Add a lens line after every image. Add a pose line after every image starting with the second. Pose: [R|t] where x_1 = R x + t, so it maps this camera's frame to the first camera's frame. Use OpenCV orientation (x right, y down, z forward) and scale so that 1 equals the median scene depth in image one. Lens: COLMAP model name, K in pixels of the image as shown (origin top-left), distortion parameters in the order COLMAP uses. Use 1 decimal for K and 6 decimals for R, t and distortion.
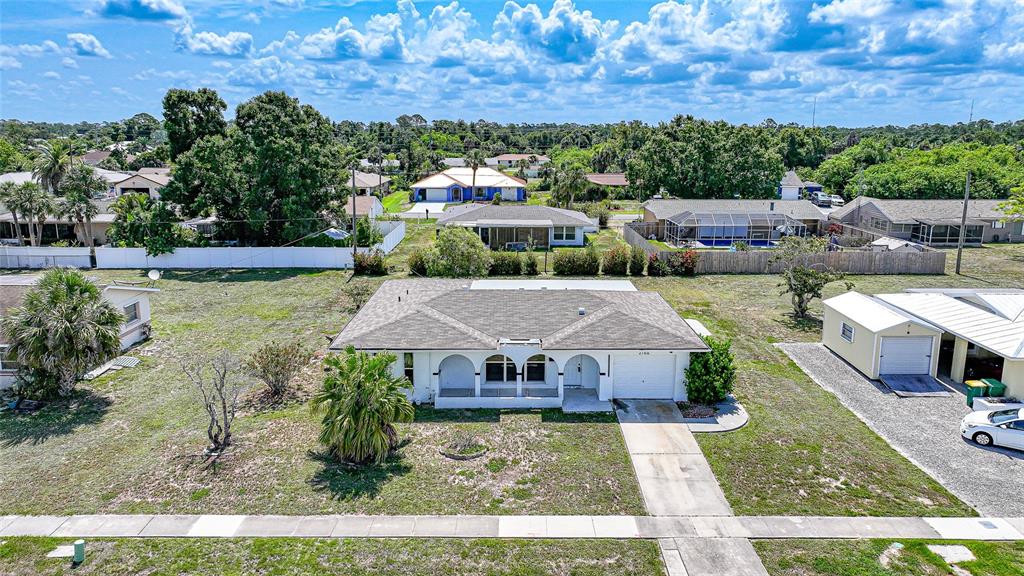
lens RADIAL K [[723.1, 0, 514.6], [0, 723.1, 290.1], [0, 0, 1]] dist [0.001755, 0.011682]
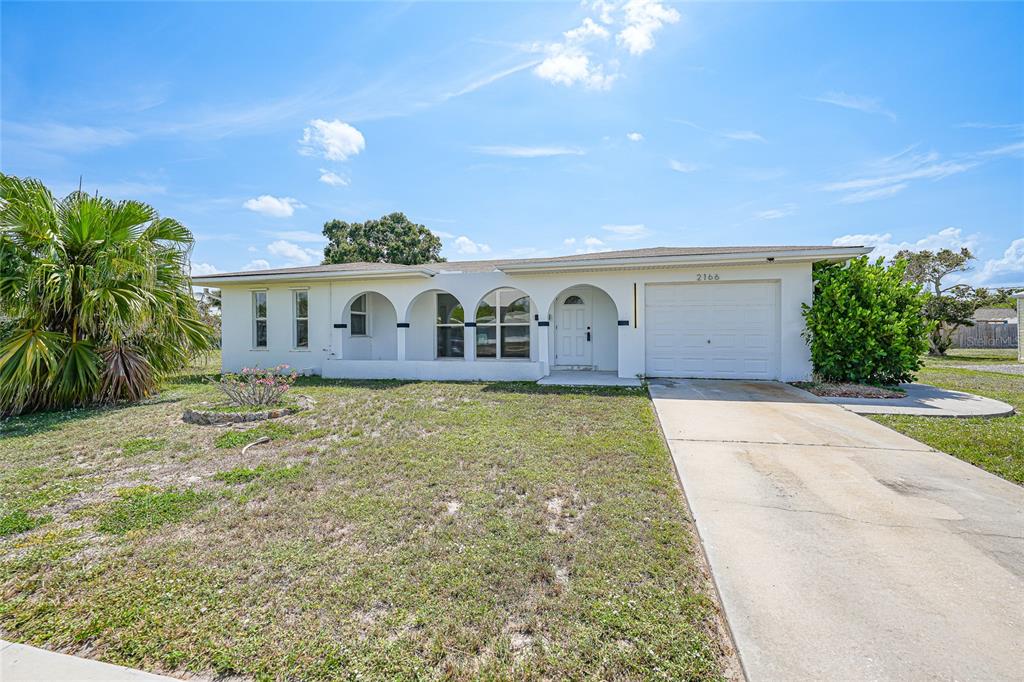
lens RADIAL K [[444.9, 0, 511.5], [0, 444.9, 337.3], [0, 0, 1]] dist [-0.002573, 0.000307]
pose [[0.969073, -0.008763, -0.246618, 0.129323], [-0.044499, 0.976782, -0.209564, 0.206851], [0.242728, 0.214057, 0.946183, 0.721685]]
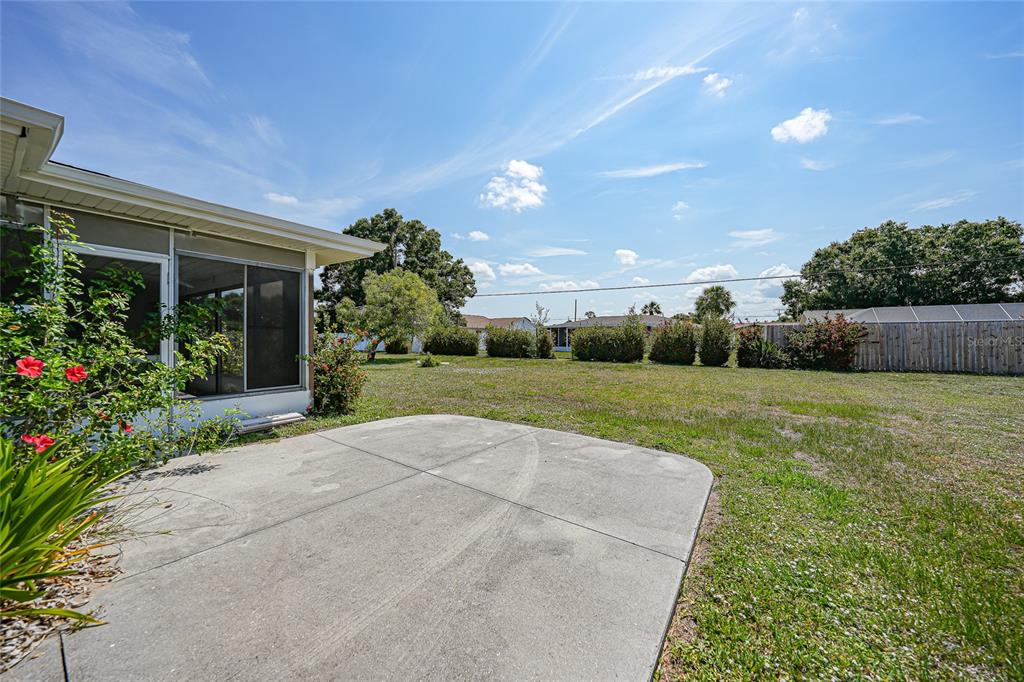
lens RADIAL K [[359.2, 0, 517.1], [0, 359.2, 338.2], [0, 0, 1]] dist [-0.020695, 0.003478]
pose [[0.826349, 0.001074, -0.563158, 0.394481], [-0.122926, 0.976228, -0.178514, 0.050037], [0.549579, 0.216741, 0.806837, 1.386104]]
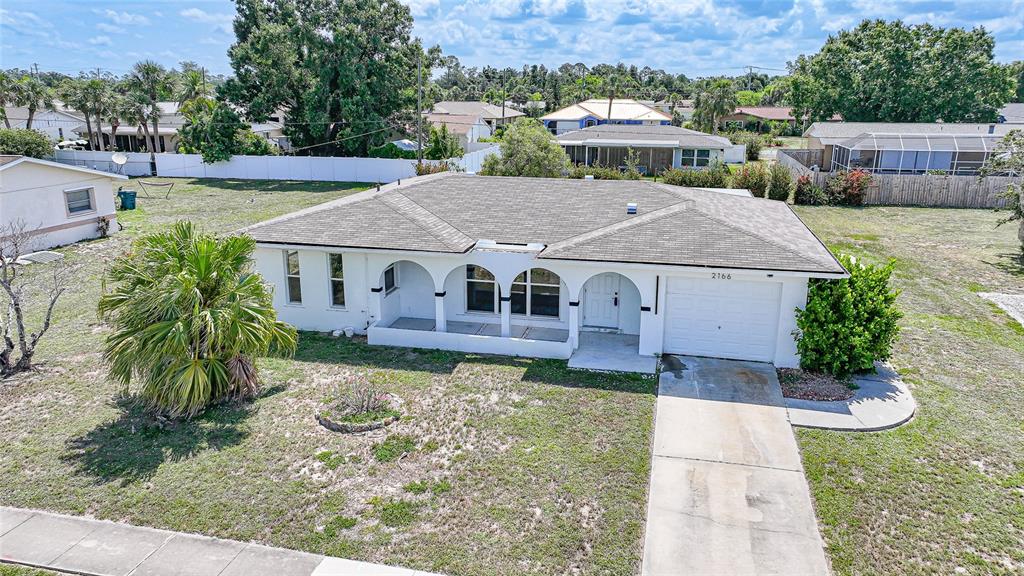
lens RADIAL K [[723.1, 0, 516.0], [0, 723.1, 283.5], [0, 0, 1]] dist [0.001755, 0.011682]
pose [[0.972941, 0.061441, -0.222734, 0.156489], [-0.051930, 0.997481, 0.048316, 0.077549], [0.225142, -0.035442, 0.973681, 0.439141]]
